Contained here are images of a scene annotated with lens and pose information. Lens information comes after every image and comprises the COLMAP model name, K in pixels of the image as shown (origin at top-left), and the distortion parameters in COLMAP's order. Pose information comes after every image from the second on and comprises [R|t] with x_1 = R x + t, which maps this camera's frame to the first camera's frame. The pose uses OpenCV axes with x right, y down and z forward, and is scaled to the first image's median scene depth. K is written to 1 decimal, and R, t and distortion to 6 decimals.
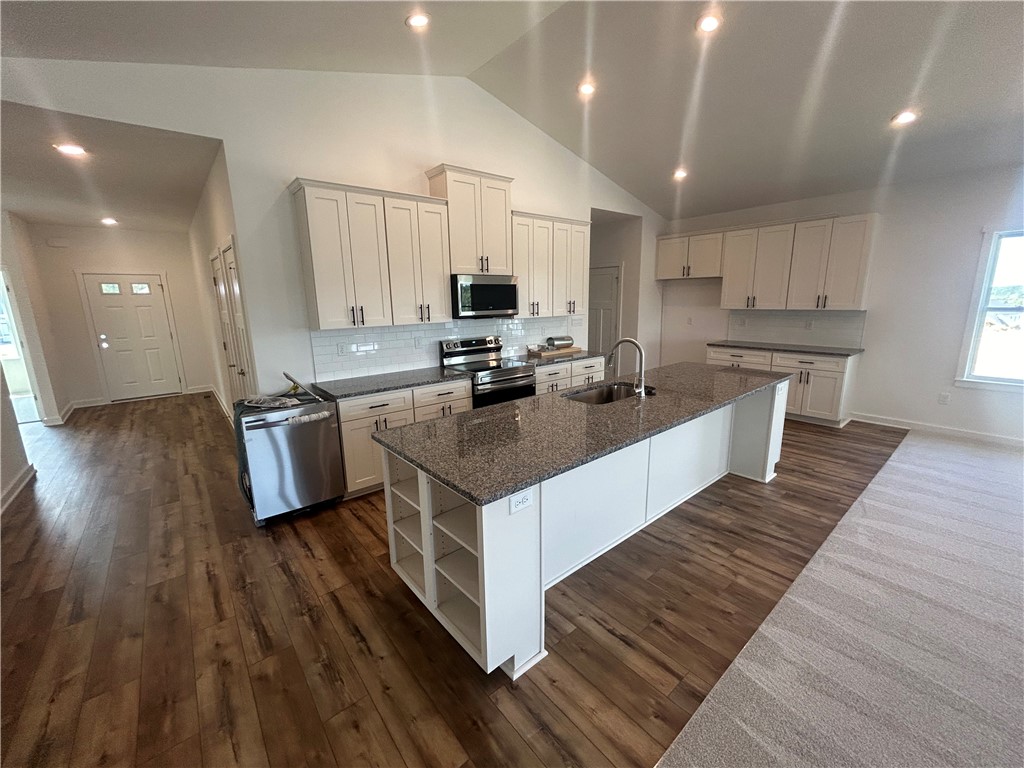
lens RADIAL K [[412.4, 0, 513.6], [0, 412.4, 383.1], [0, 0, 1]] dist [0.000511, -0.000060]
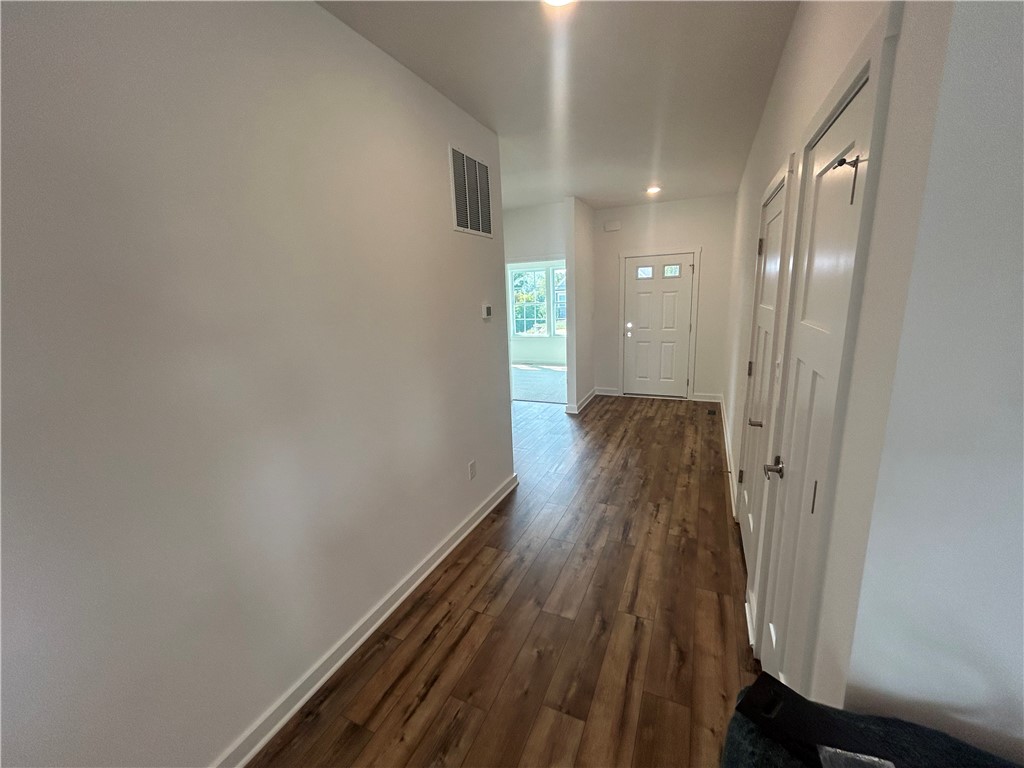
lens RADIAL K [[412.4, 0, 513.4], [0, 412.4, 384.6], [0, 0, 1]] dist [0.000511, -0.000060]
pose [[0.432741, 0.191647, -0.880912, -0.311212], [-0.151237, 0.978728, 0.138634, -0.084477], [0.888742, 0.073234, 0.452520, 0.423014]]
